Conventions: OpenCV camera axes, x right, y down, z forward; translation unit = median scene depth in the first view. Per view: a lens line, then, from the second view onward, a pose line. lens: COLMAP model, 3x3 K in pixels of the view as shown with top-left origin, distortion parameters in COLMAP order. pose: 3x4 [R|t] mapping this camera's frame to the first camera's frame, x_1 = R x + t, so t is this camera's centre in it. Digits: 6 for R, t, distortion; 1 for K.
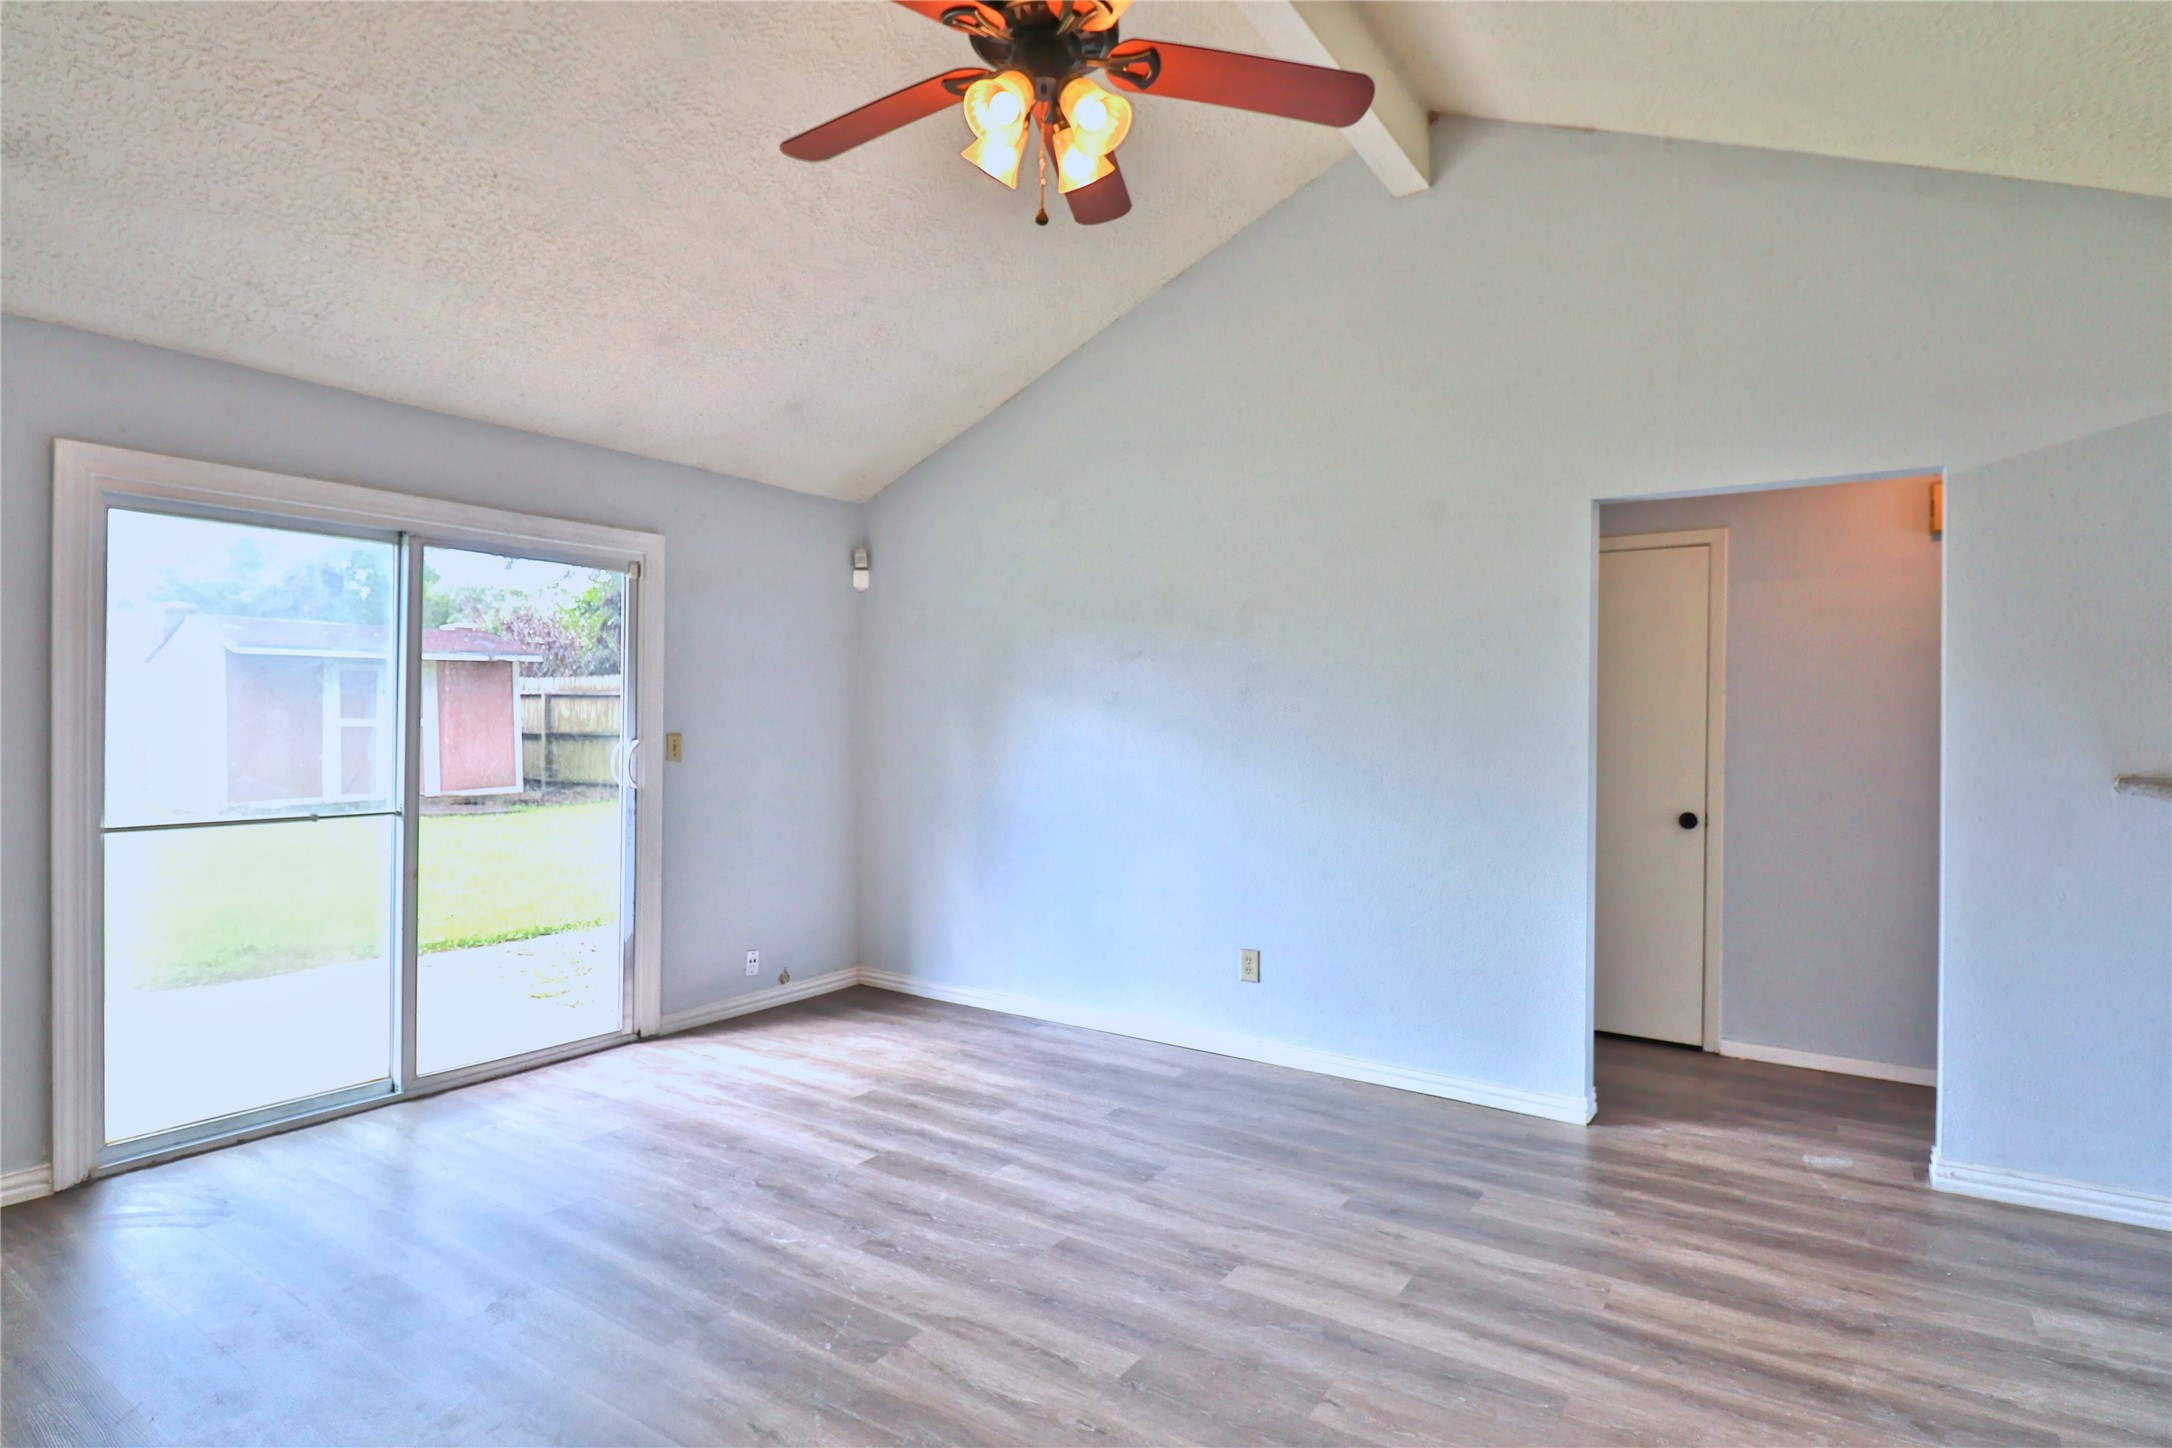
lens RADIAL K [[1114.0, 0, 1088.7], [0, 1114.0, 728.3], [0, 0, 1]] dist [0.000002, -0.013869]
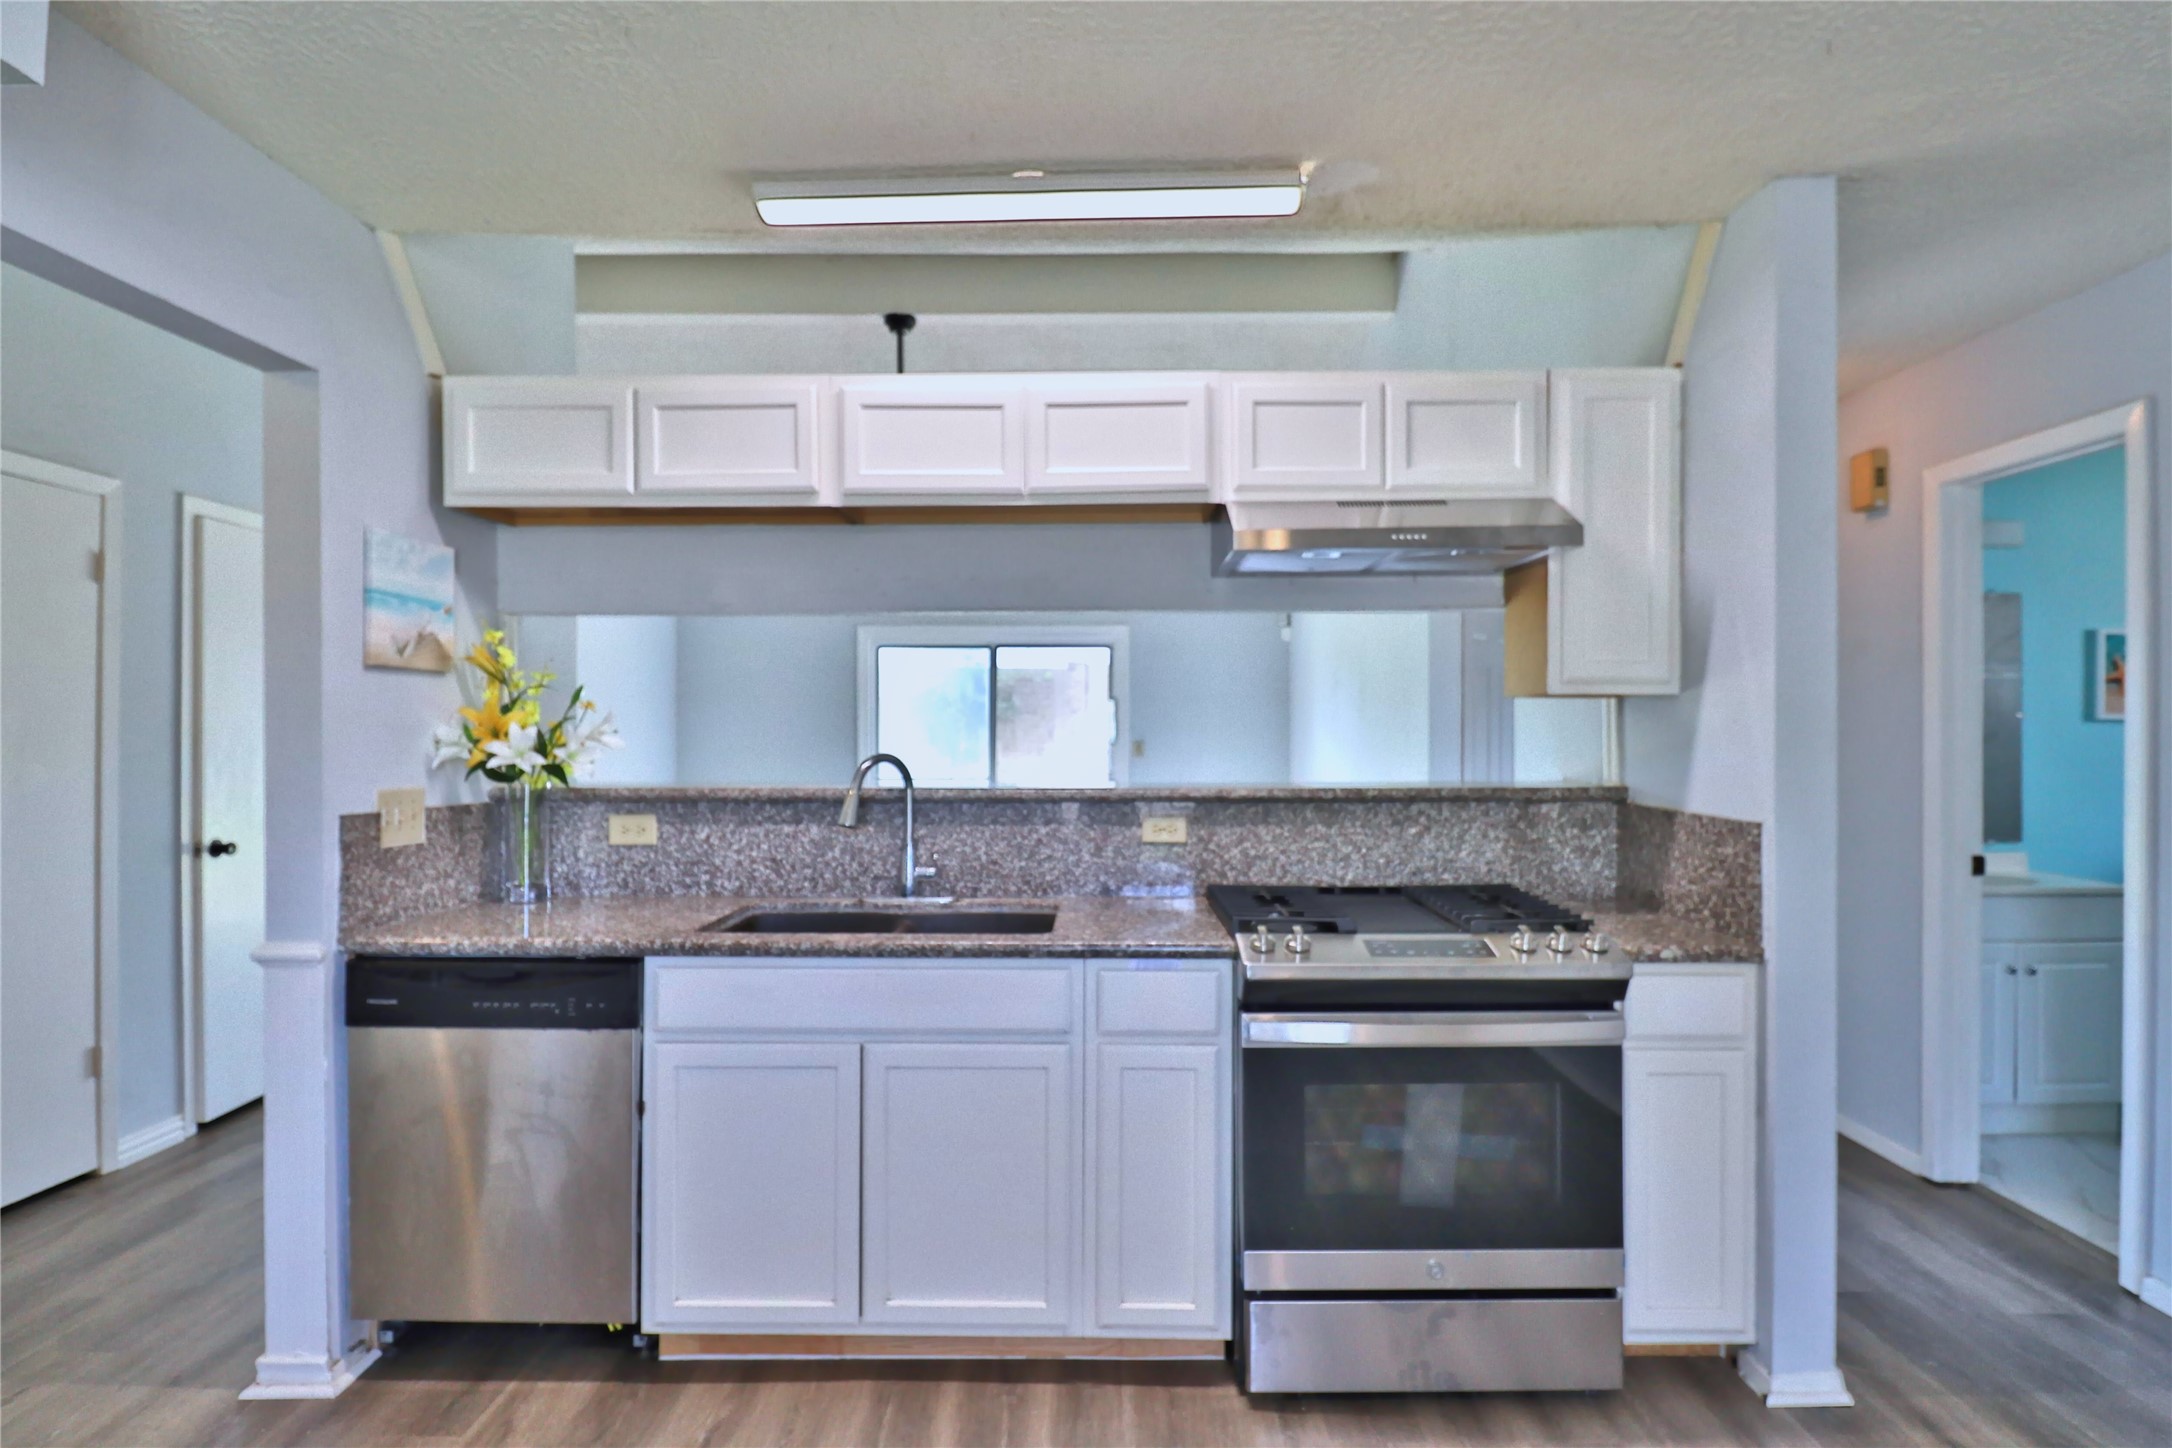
lens RADIAL K [[1114.0, 0, 1088.7], [0, 1114.0, 728.3], [0, 0, 1]] dist [0.000002, -0.013869]
pose [[0.547461, -0.007962, -0.836794, 1.606131], [0.001508, 0.999962, -0.008528, 0.002869], [0.836830, 0.003407, 0.547452, 0.017817]]
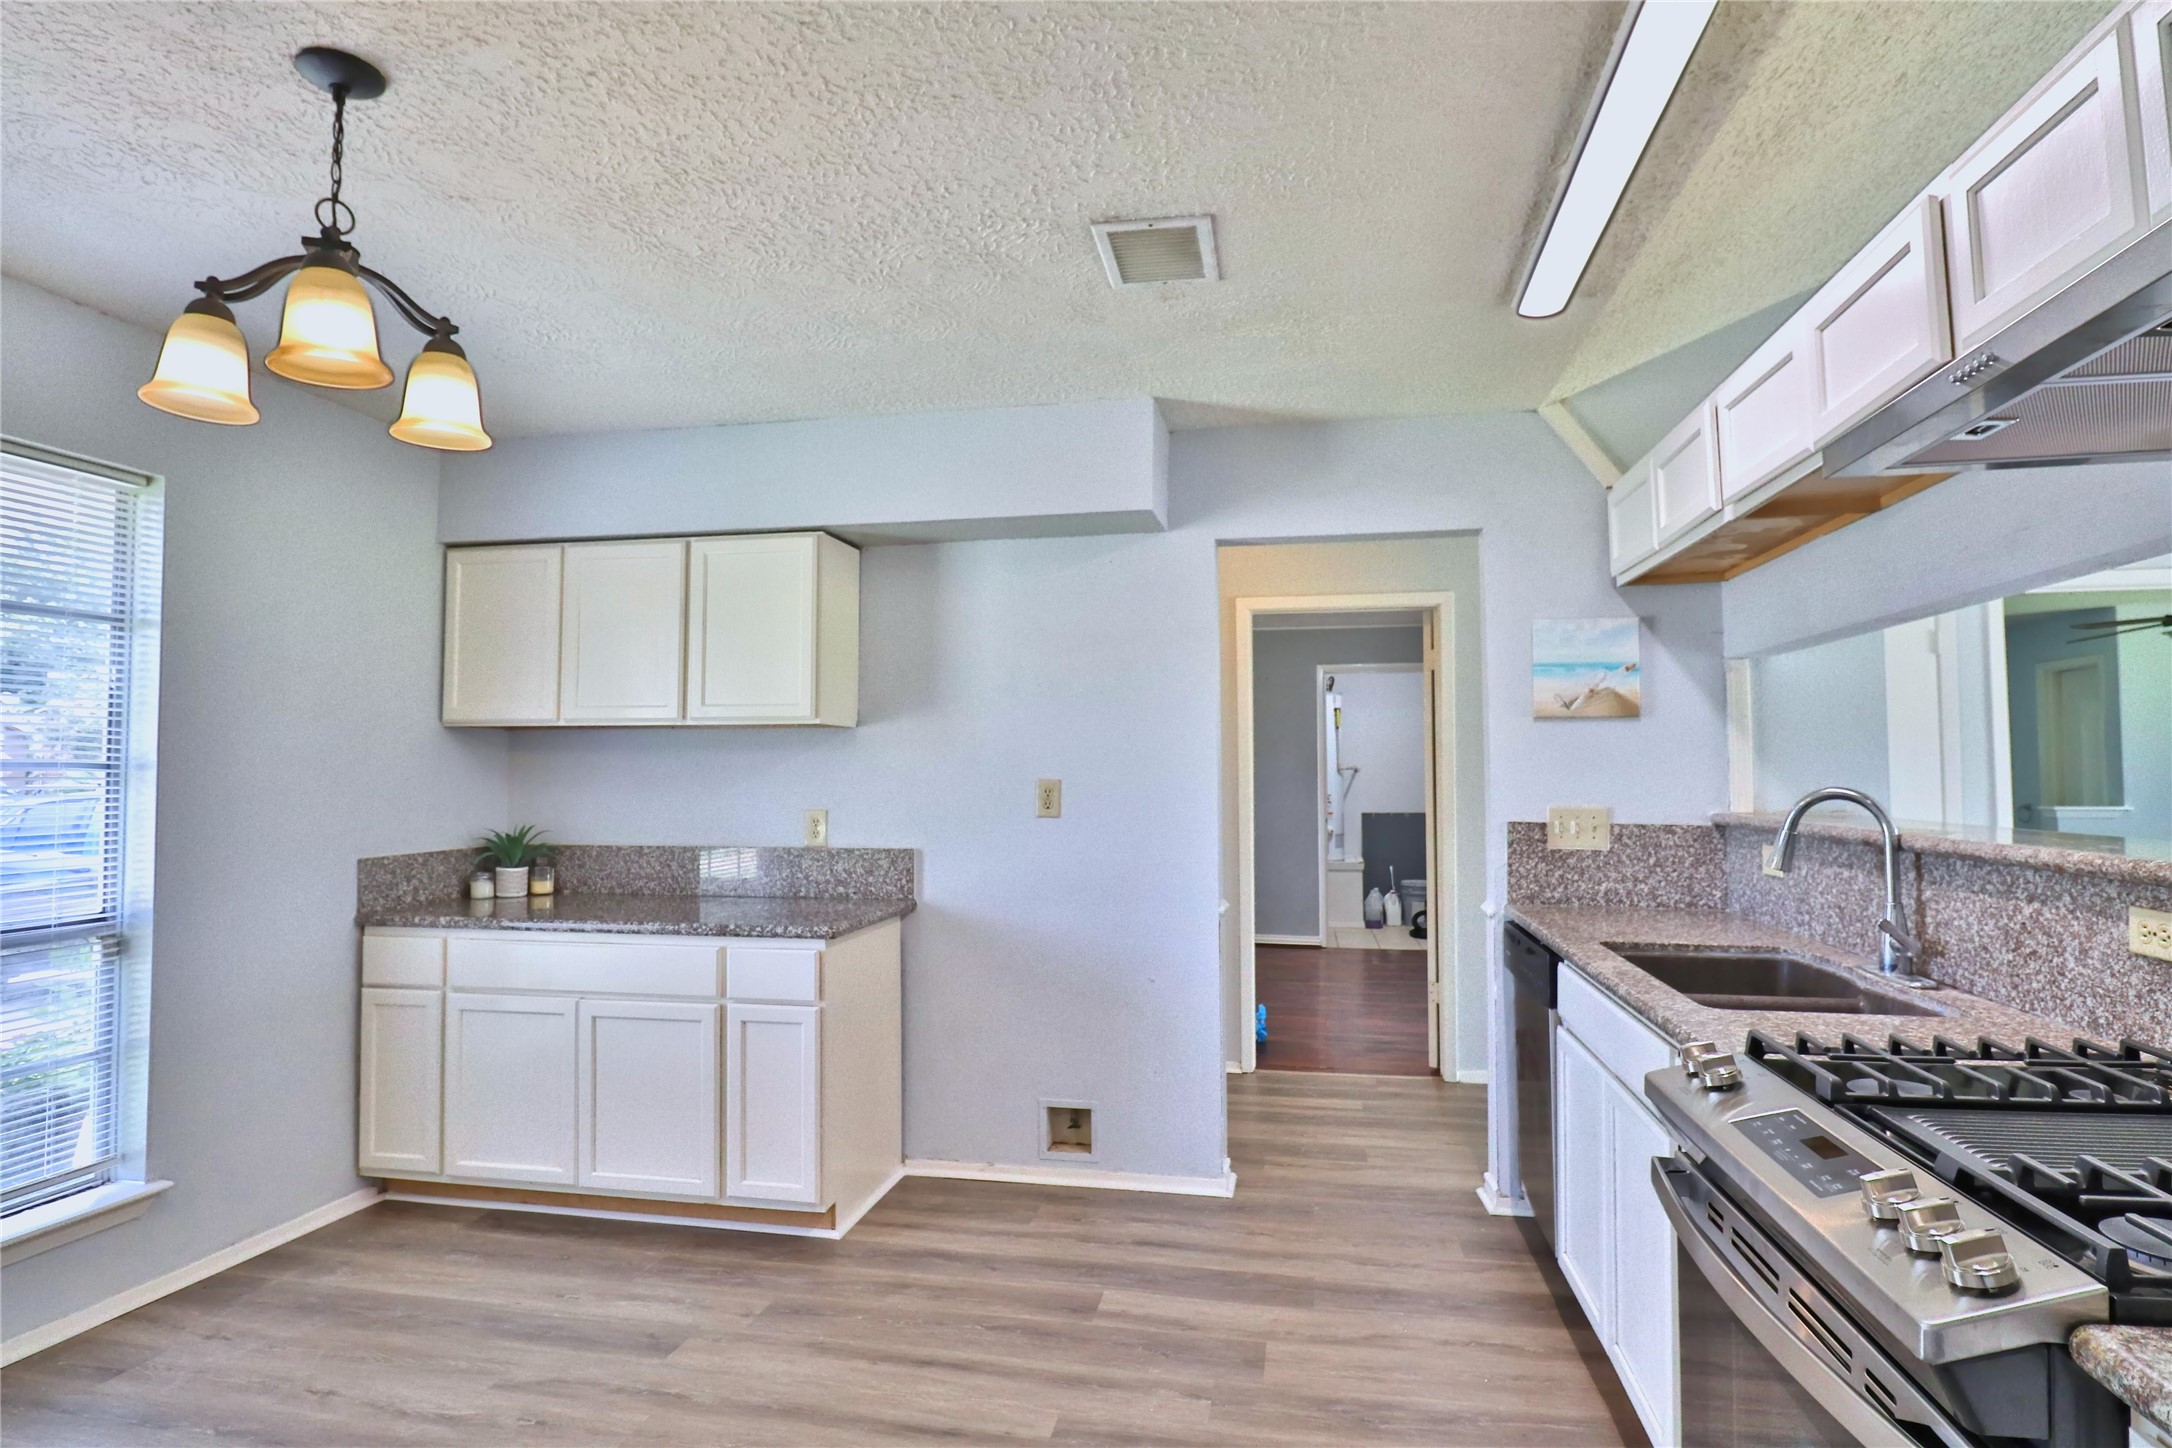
lens RADIAL K [[1116.0, 0, 1095.1], [0, 1116.0, 723.5], [0, 0, 1]] dist [-0.001217, -0.014837]
pose [[-0.920854, -0.023218, -0.389215, 1.507715], [-0.007083, 0.999057, -0.042841, 0.007689], [0.389842, -0.036694, -0.920150, 0.907112]]
